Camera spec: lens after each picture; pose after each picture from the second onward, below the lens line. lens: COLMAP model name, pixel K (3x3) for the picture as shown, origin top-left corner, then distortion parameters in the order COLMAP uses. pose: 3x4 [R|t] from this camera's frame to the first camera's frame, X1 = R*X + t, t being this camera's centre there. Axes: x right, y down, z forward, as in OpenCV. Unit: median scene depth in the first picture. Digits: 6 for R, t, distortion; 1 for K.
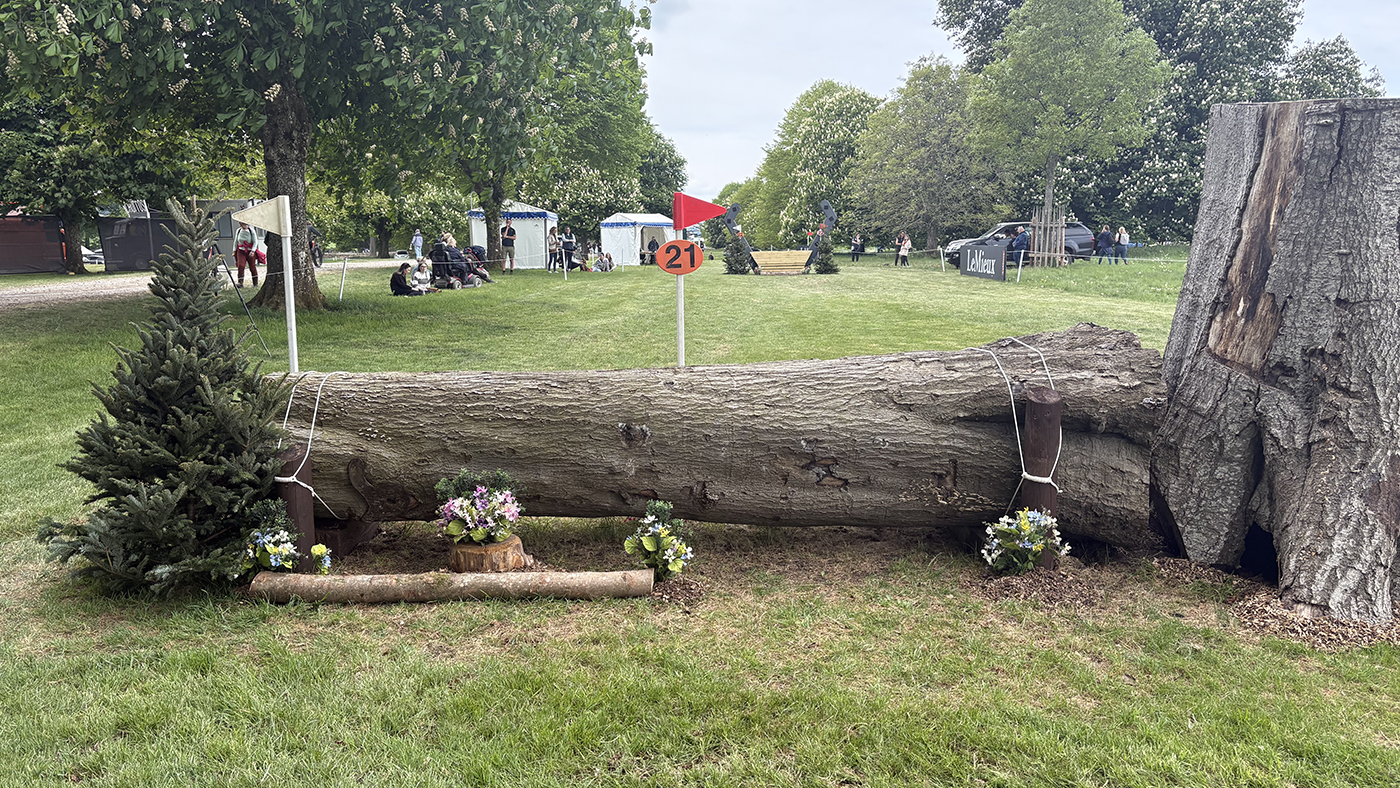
lens RADIAL K [[1118.0, 0, 700.2], [0, 1118.0, 455.2], [0, 0, 1]] dist [0.029037, -0.013131]
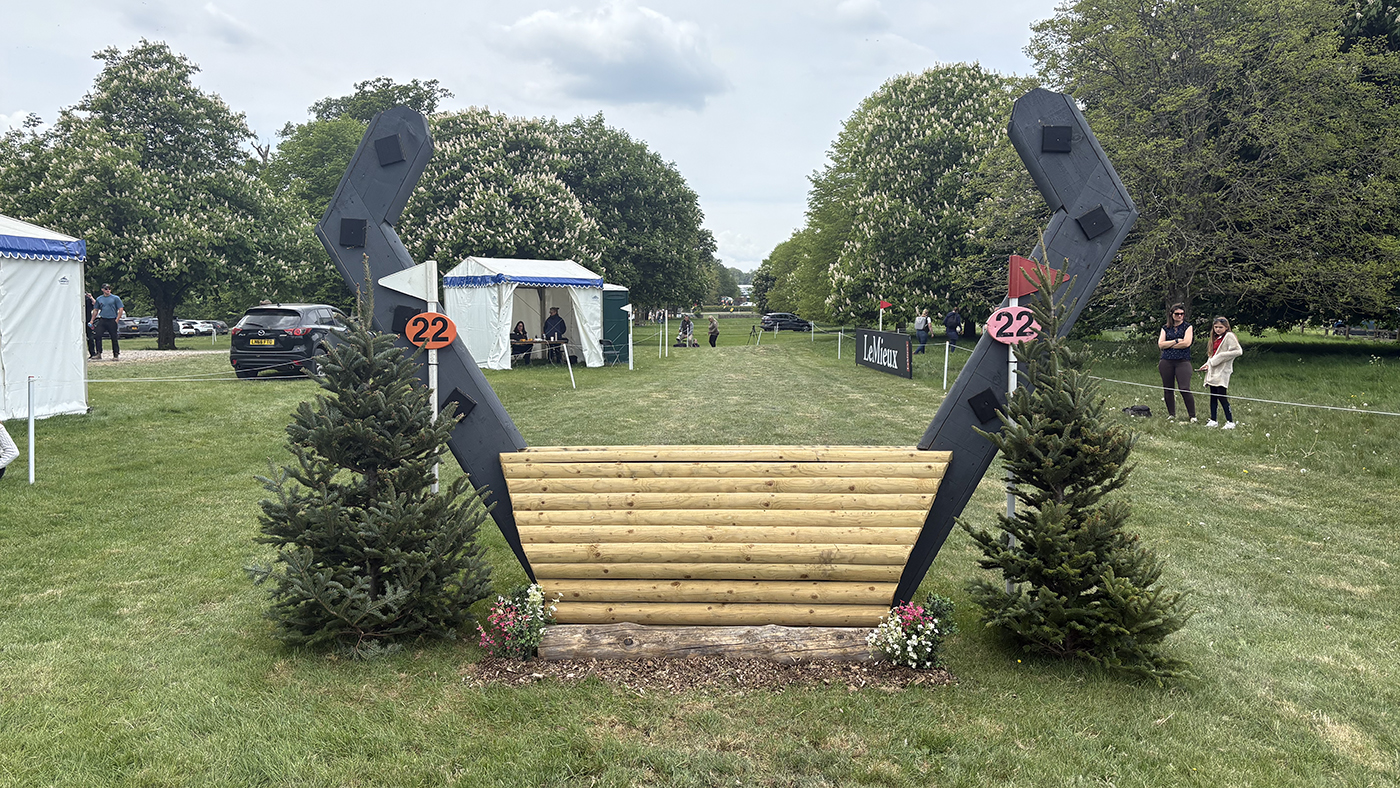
lens RADIAL K [[1102.4, 0, 703.7], [0, 1102.4, 389.1], [0, 0, 1]] dist [0.046549, -0.000373]
pose [[0.998458, 0.014246, -0.053651, 0.051488], [-0.020117, 0.993668, -0.110540, -0.118647], [0.051736, 0.111449, 0.992423, 0.583863]]
